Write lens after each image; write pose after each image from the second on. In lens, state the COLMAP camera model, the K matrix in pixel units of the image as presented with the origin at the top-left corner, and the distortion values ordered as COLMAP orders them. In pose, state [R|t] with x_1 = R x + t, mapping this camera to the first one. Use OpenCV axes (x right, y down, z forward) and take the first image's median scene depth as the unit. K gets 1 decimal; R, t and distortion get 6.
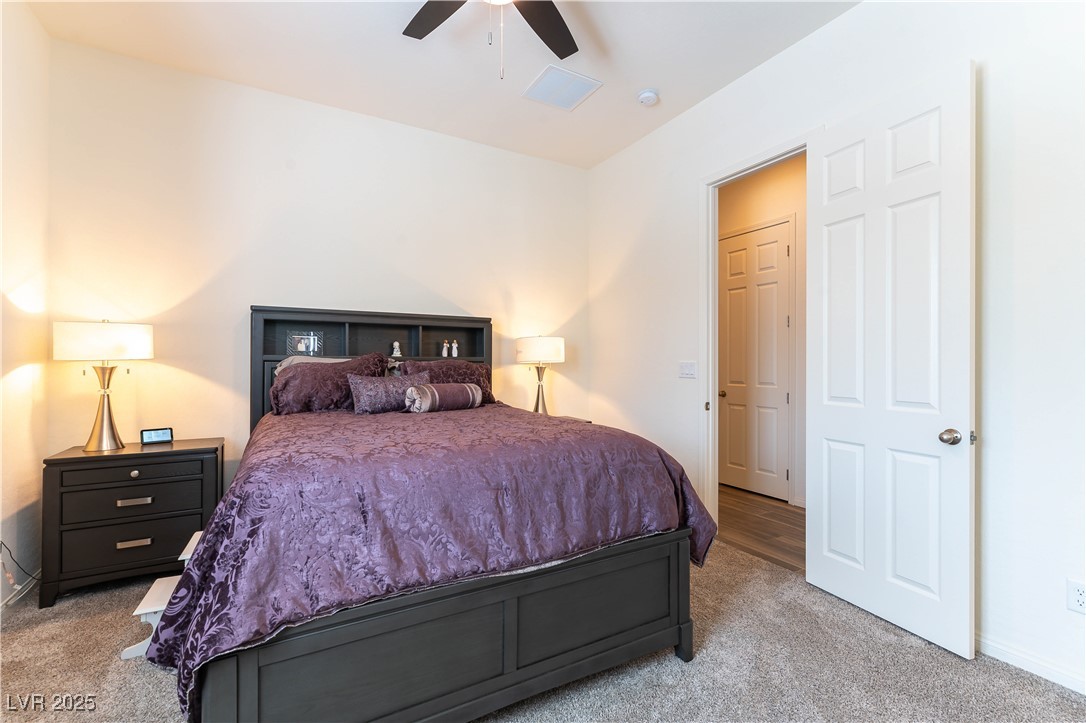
lens RADIAL K [[474.3, 0, 551.7], [0, 474.3, 360.8], [0, 0, 1]] dist [0.000674, 0.000151]
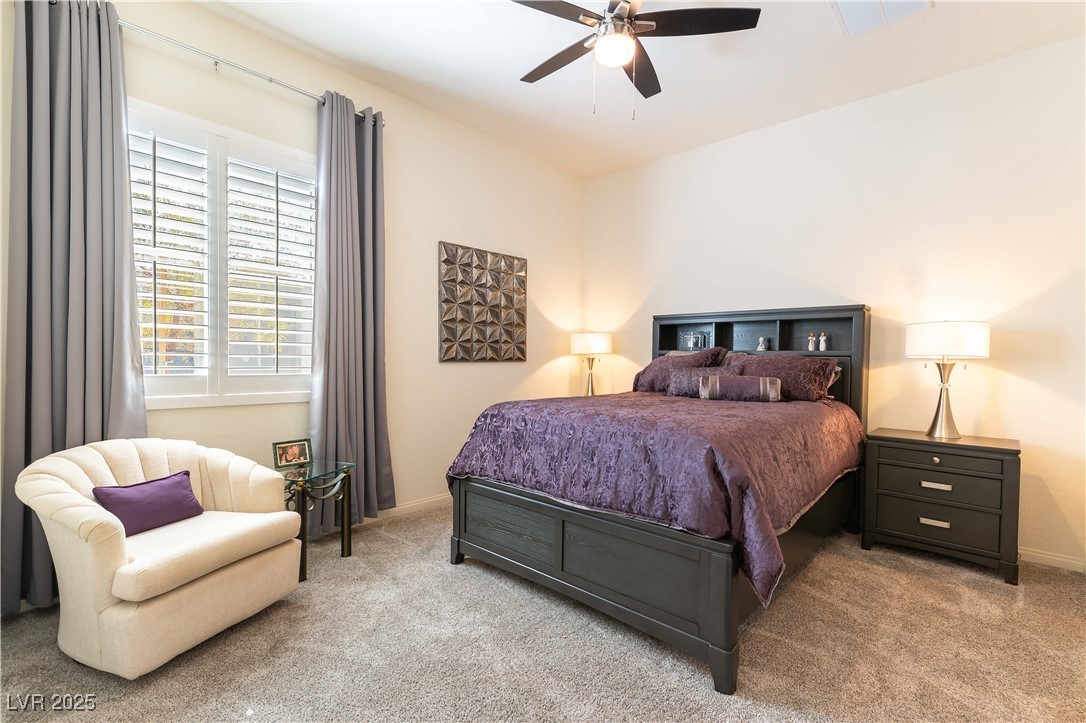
lens RADIAL K [[474.3, 0, 550.8], [0, 474.3, 359.8], [0, 0, 1]] dist [0.000674, 0.000151]
pose [[0.324230, 0.009505, -0.945930, 0.585209], [-0.006616, 0.999948, 0.007780, 0.006339], [0.945955, 0.003736, 0.324276, 0.239962]]
